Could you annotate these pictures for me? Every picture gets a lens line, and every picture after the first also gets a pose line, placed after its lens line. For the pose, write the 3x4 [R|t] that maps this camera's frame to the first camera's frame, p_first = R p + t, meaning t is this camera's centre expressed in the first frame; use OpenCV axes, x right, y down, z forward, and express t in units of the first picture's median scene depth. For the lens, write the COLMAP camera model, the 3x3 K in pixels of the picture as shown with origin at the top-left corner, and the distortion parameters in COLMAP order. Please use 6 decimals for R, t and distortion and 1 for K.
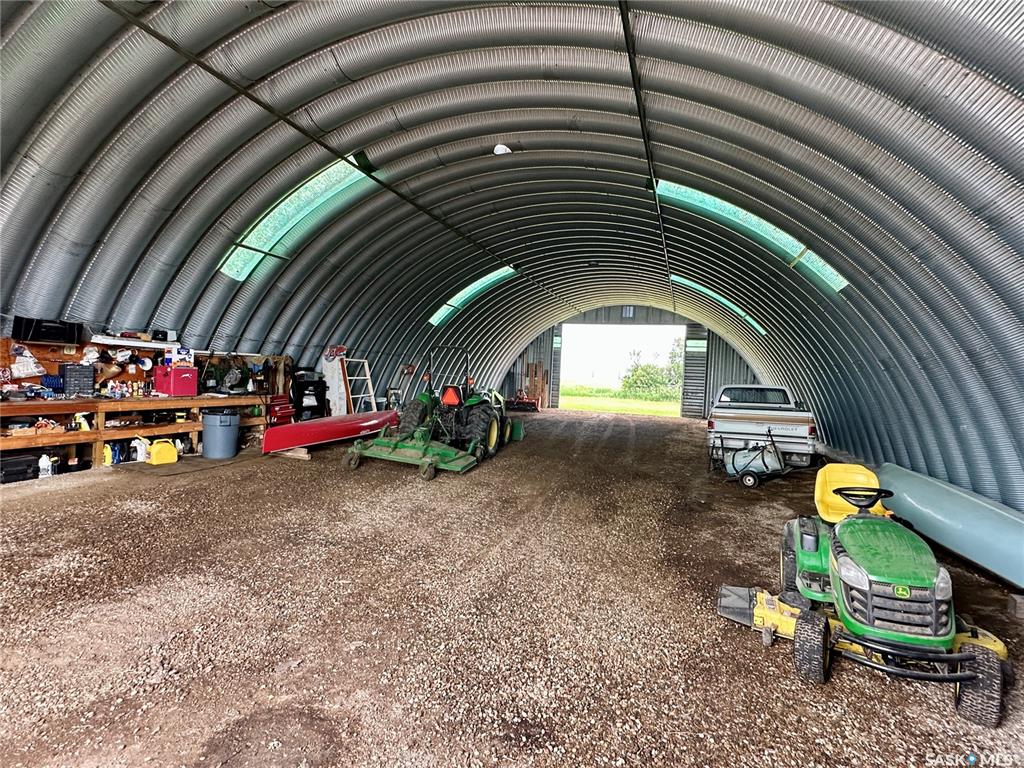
lens RADIAL K [[483.4, 0, 513.0], [0, 483.4, 385.3], [0, 0, 1]] dist [0.000824, 0.001370]
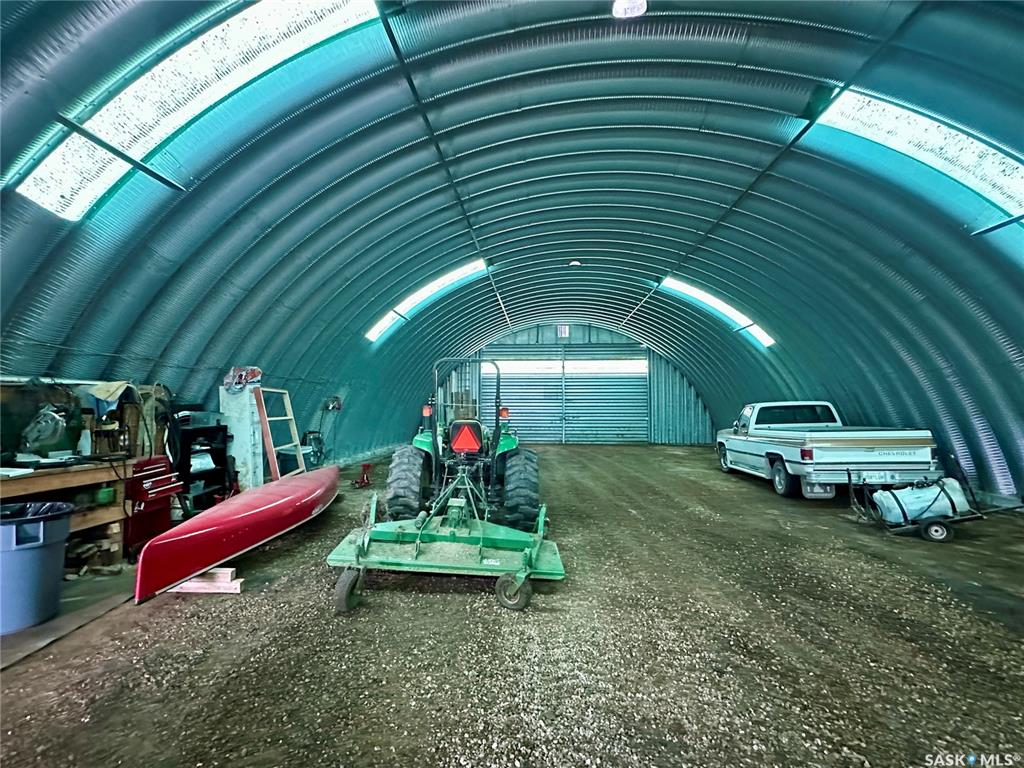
lens RADIAL K [[483.4, 0, 511.2], [0, 483.4, 385.0], [0, 0, 1]] dist [0.000824, 0.001370]
pose [[0.963778, -0.035034, 0.264396, -0.245148], [0.052509, 0.996857, -0.059319, -0.006900], [-0.261487, 0.071053, 0.962588, 0.391220]]
